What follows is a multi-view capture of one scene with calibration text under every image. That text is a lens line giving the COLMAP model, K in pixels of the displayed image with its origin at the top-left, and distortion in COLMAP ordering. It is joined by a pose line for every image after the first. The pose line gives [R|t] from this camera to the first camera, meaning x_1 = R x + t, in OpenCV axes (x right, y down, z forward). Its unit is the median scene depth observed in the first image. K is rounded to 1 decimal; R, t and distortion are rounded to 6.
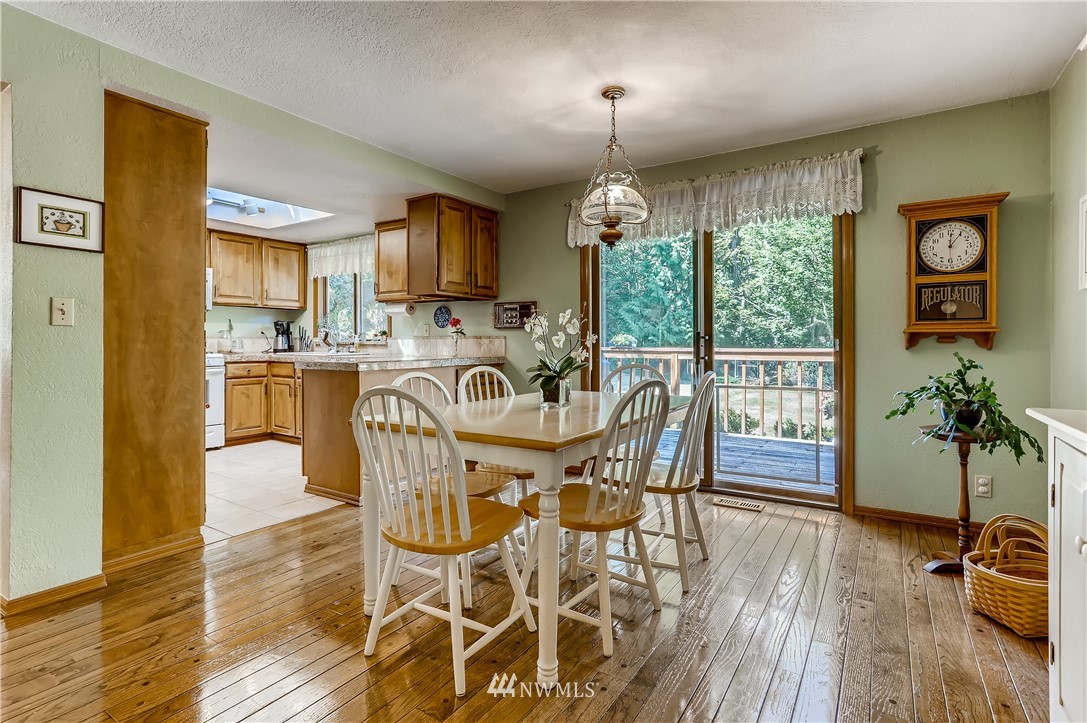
lens RADIAL K [[526.8, 0, 526.5], [0, 526.8, 335.9], [0, 0, 1]] dist [-0.030006, 0.016812]
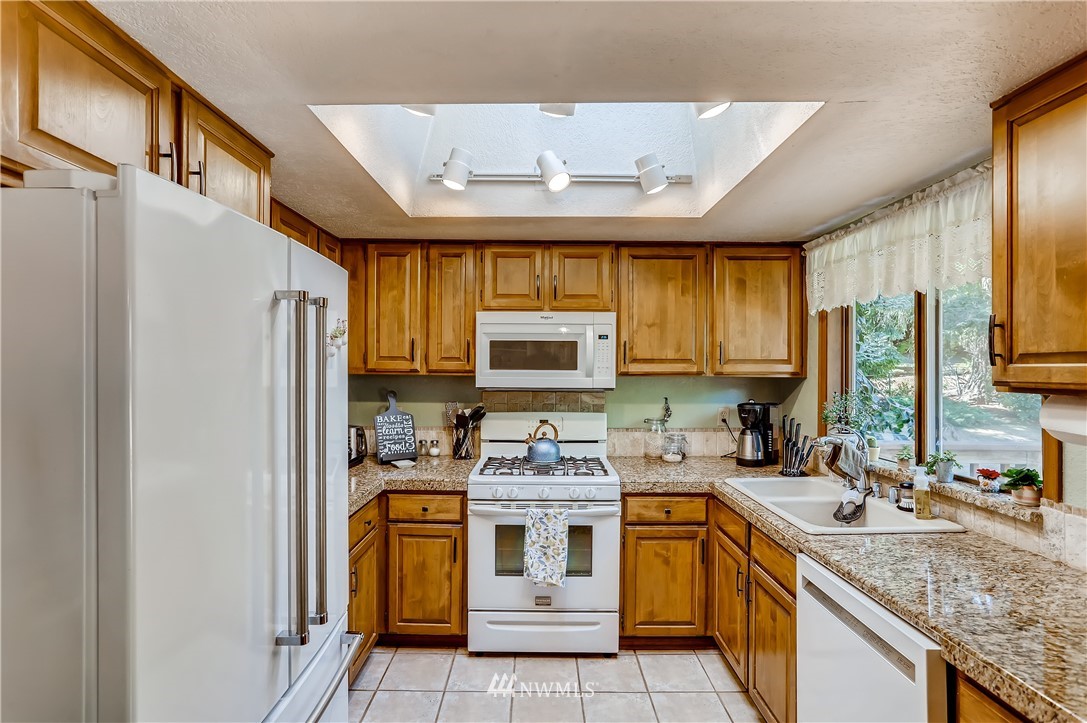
lens RADIAL K [[526.8, 0, 543.2], [0, 526.8, 371.1], [0, 0, 1]] dist [-0.030006, 0.016812]
pose [[0.569758, 0.009327, -0.821760, -0.171016], [0.000784, 0.999929, 0.011892, -0.066929], [0.821812, -0.007420, 0.569710, 0.559624]]
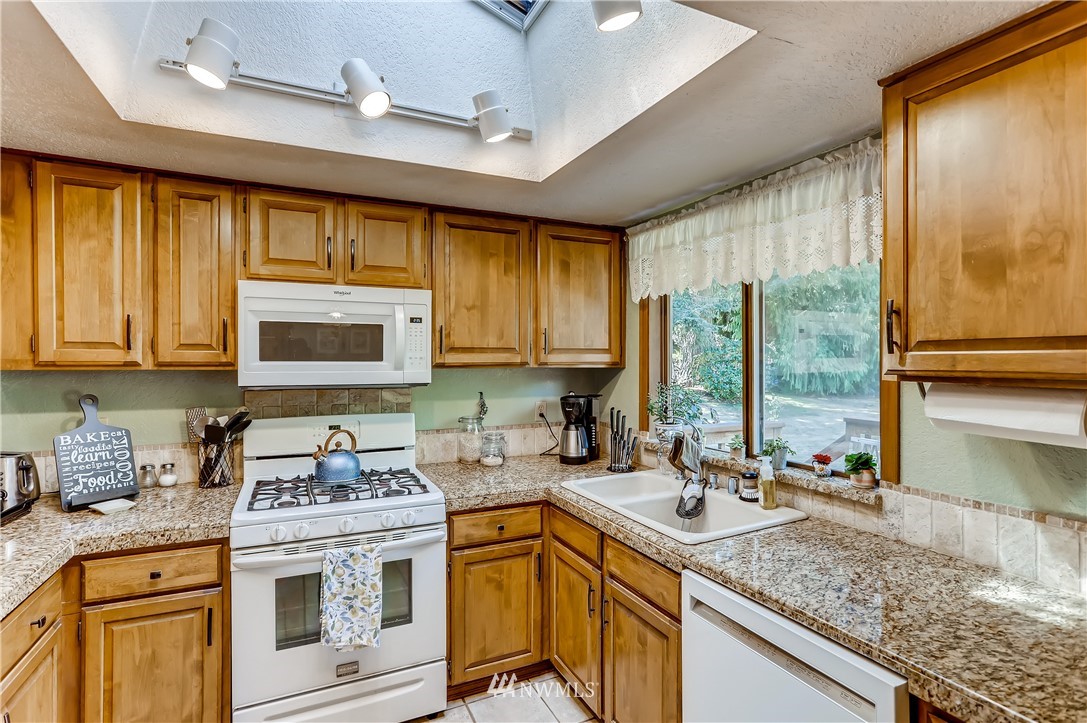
lens RADIAL K [[526.8, 0, 541.1], [0, 526.8, 364.1], [0, 0, 1]] dist [-0.030006, 0.016812]
pose [[0.864237, 0.005995, -0.503050, -0.262842], [0.002770, 0.999857, 0.016673, -0.066025], [0.503078, -0.015803, 0.864097, 0.589950]]
